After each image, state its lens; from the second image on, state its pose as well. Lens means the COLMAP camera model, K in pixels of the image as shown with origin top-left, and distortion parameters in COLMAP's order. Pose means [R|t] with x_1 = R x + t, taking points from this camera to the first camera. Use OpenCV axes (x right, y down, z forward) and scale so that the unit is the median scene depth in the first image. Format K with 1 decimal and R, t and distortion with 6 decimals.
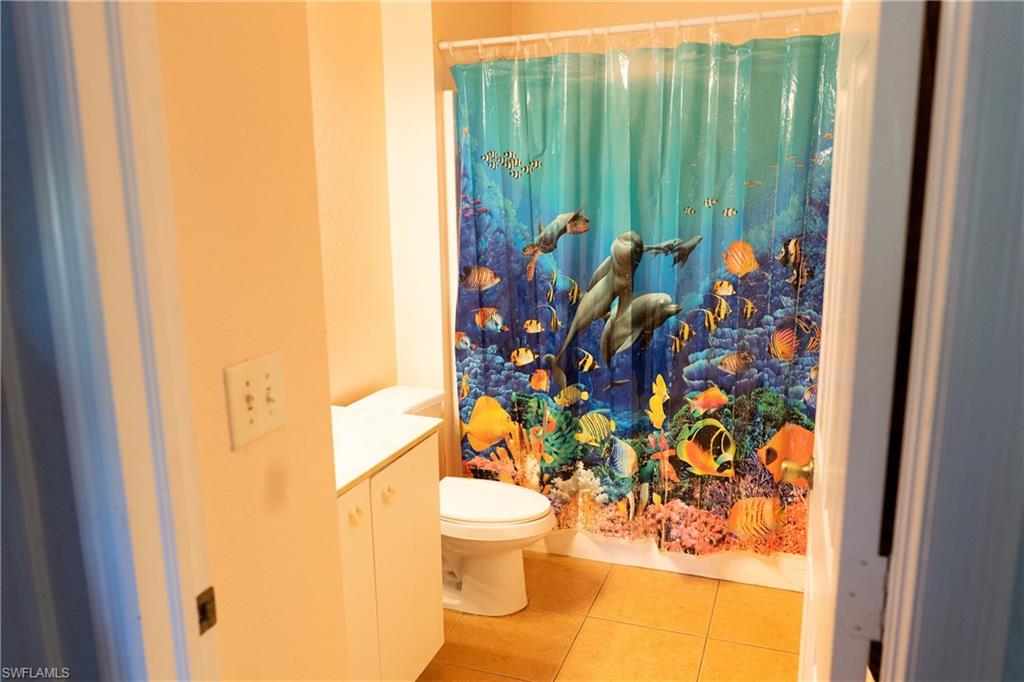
lens RADIAL K [[765.1, 0, 512.8], [0, 765.1, 339.9], [0, 0, 1]] dist [-0.008984, 0.004197]
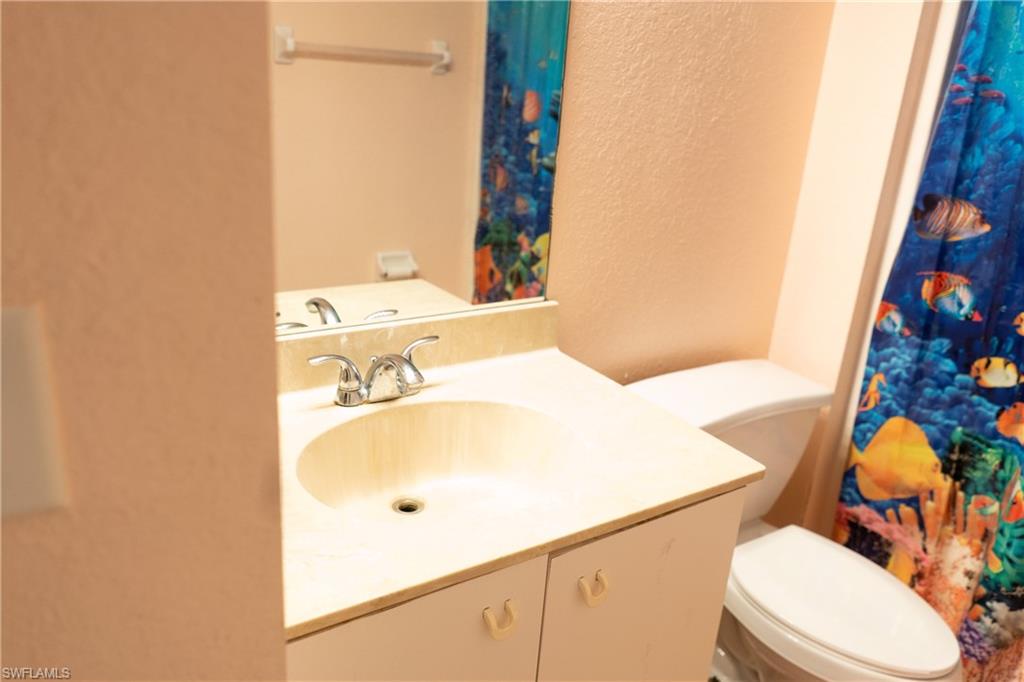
lens RADIAL K [[765.1, 0, 509.5], [0, 765.1, 344.8], [0, 0, 1]] dist [-0.008984, 0.004197]
pose [[0.815192, 0.255646, -0.519719, 0.007775], [-0.201708, 0.966453, 0.159008, -0.014194], [0.542933, -0.024790, 0.839410, 0.338874]]
